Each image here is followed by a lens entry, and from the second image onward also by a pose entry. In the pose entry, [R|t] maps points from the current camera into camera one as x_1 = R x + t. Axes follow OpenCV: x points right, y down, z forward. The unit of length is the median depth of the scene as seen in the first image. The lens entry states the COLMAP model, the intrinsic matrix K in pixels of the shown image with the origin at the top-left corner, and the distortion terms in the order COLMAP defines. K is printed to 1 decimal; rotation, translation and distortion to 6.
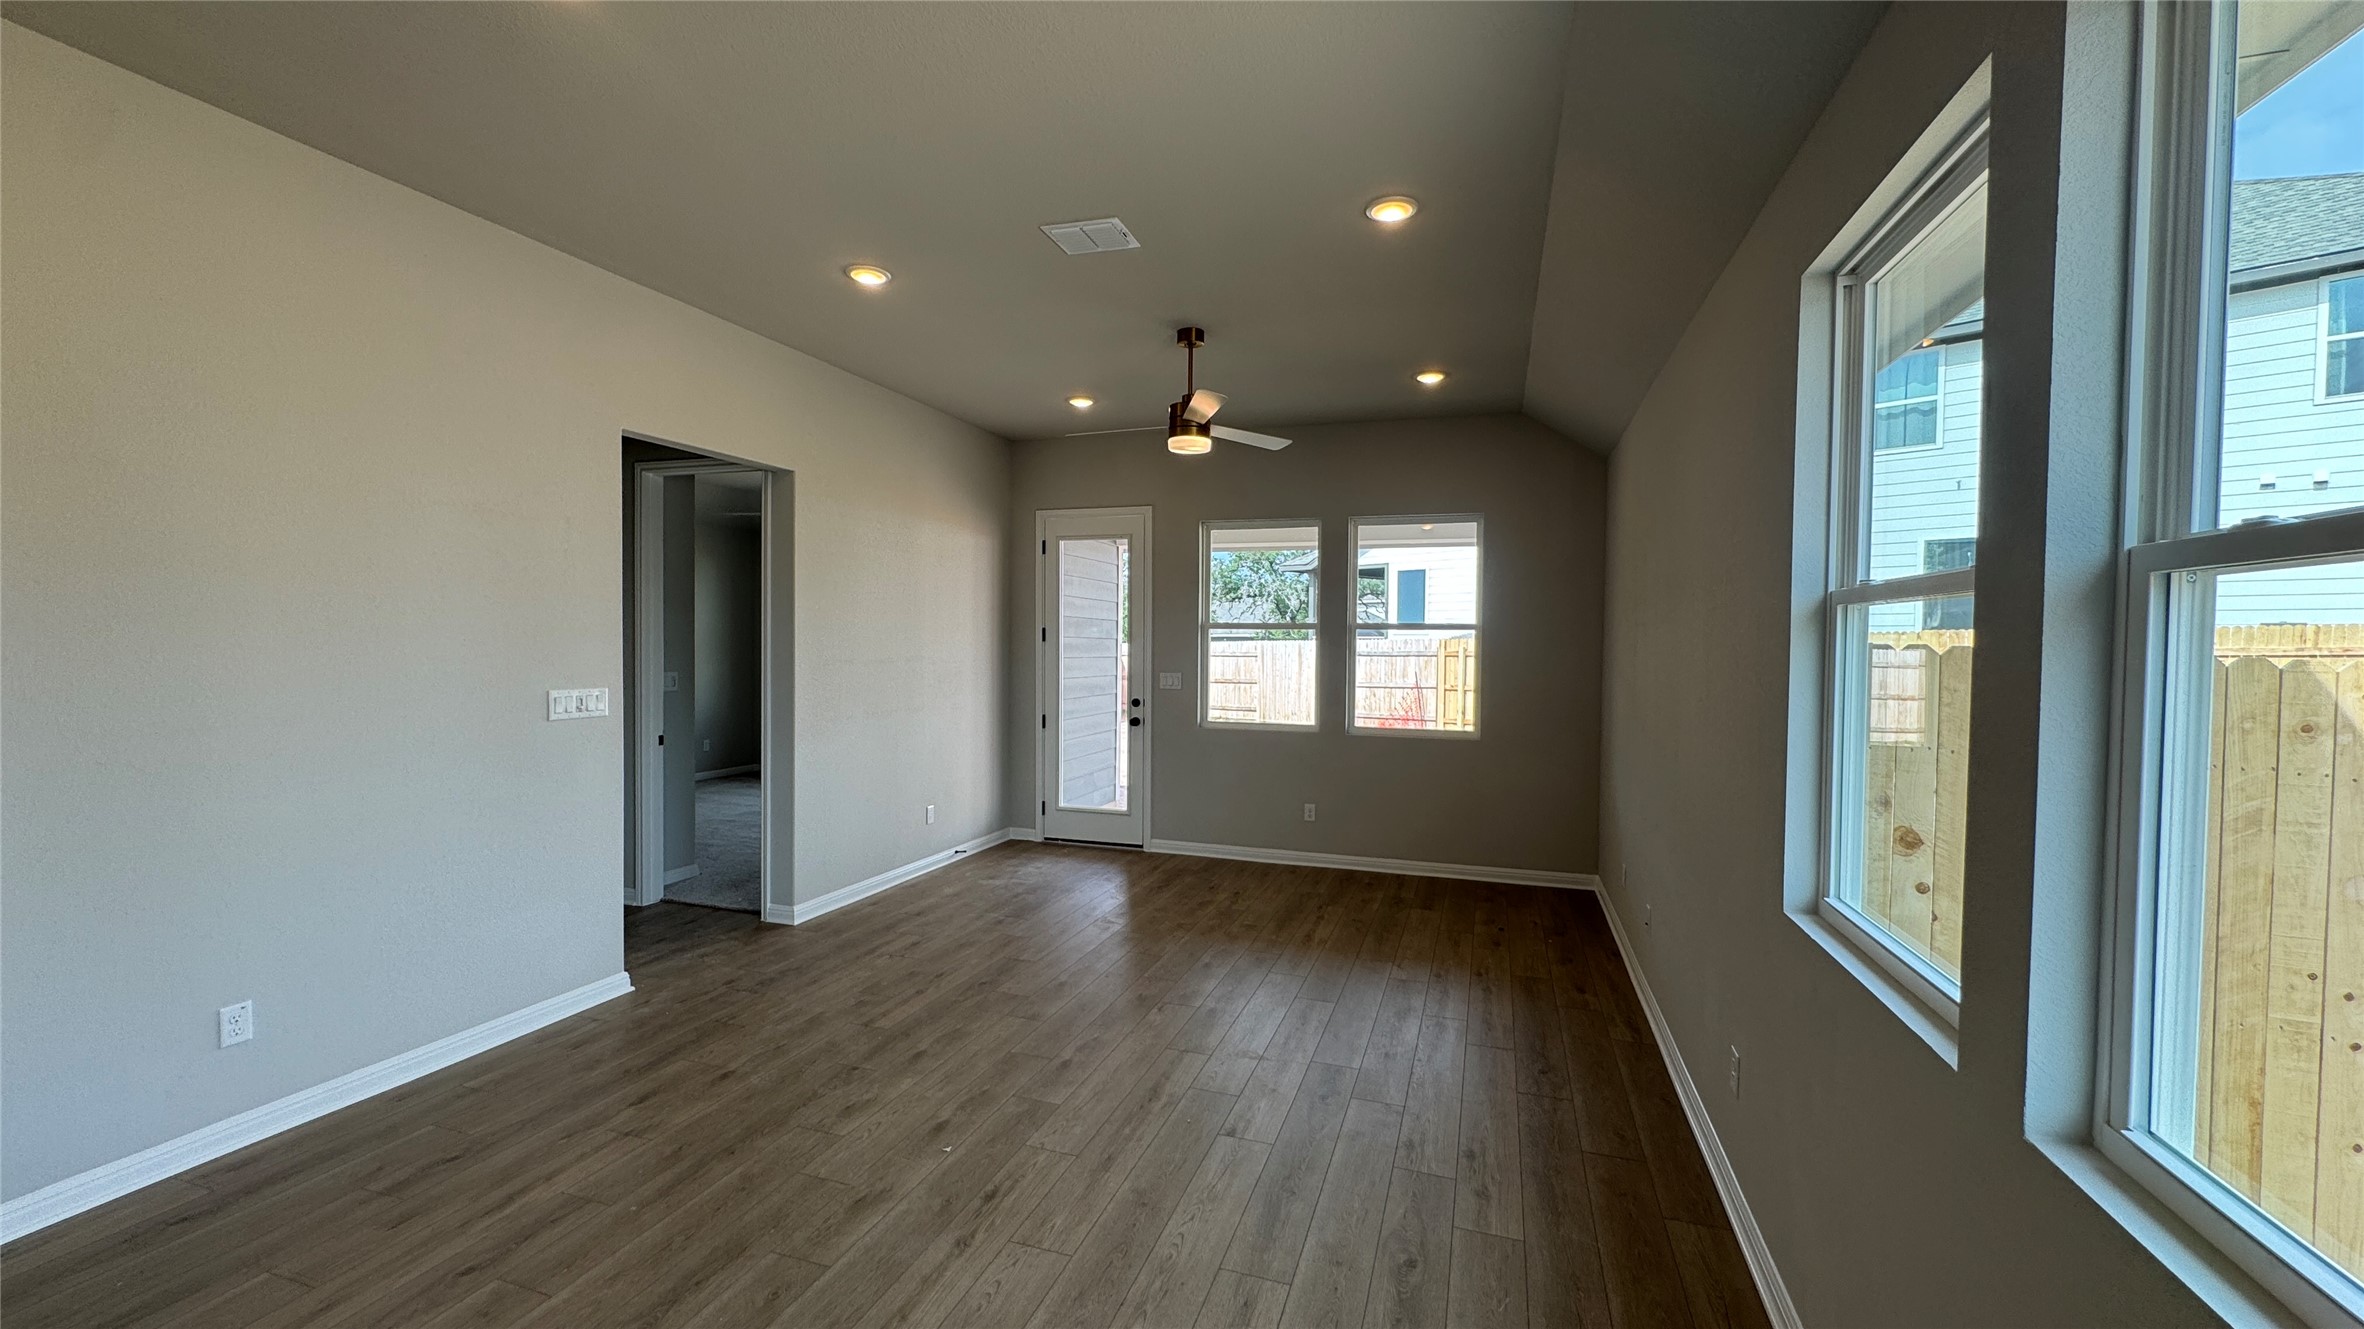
lens RADIAL K [[937.3, 0, 1186.3], [0, 937.3, 655.4], [0, 0, 1]] dist [-0.001343, -0.000322]
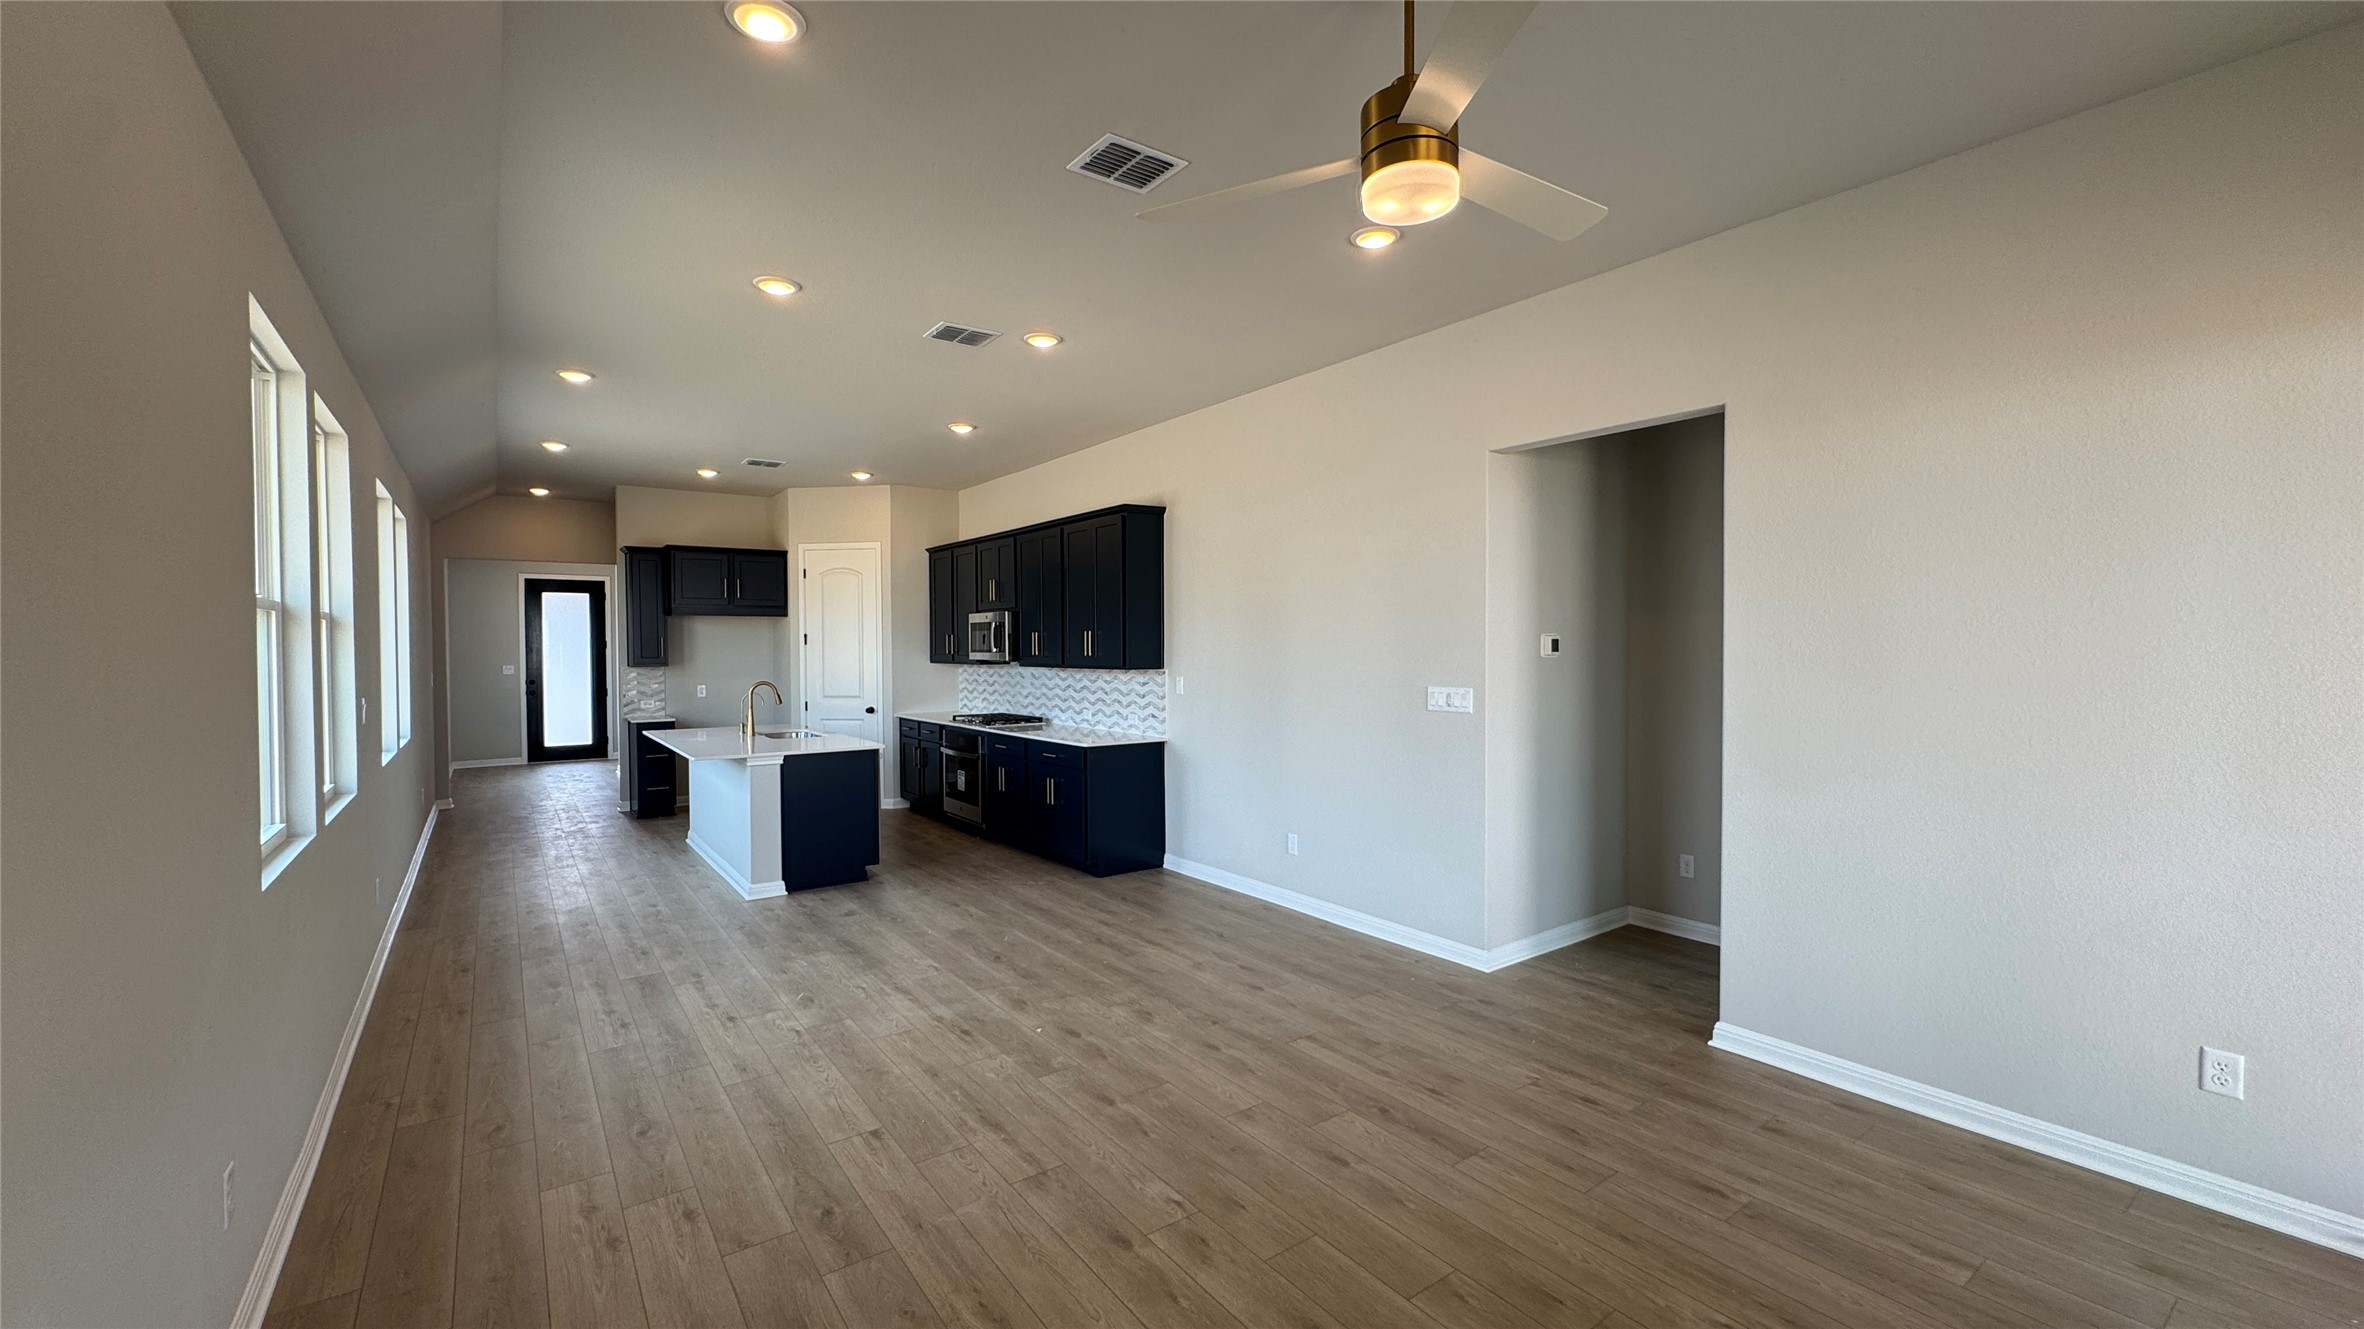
lens RADIAL K [[937.3, 0, 1182.0], [0, 937.3, 666.0], [0, 0, 1]] dist [-0.001343, -0.000322]
pose [[-0.584402, 0.008848, -0.811416, 0.632212], [-0.013821, 0.999687, 0.020855, -0.013624], [0.811347, 0.023402, -0.584097, 1.753105]]
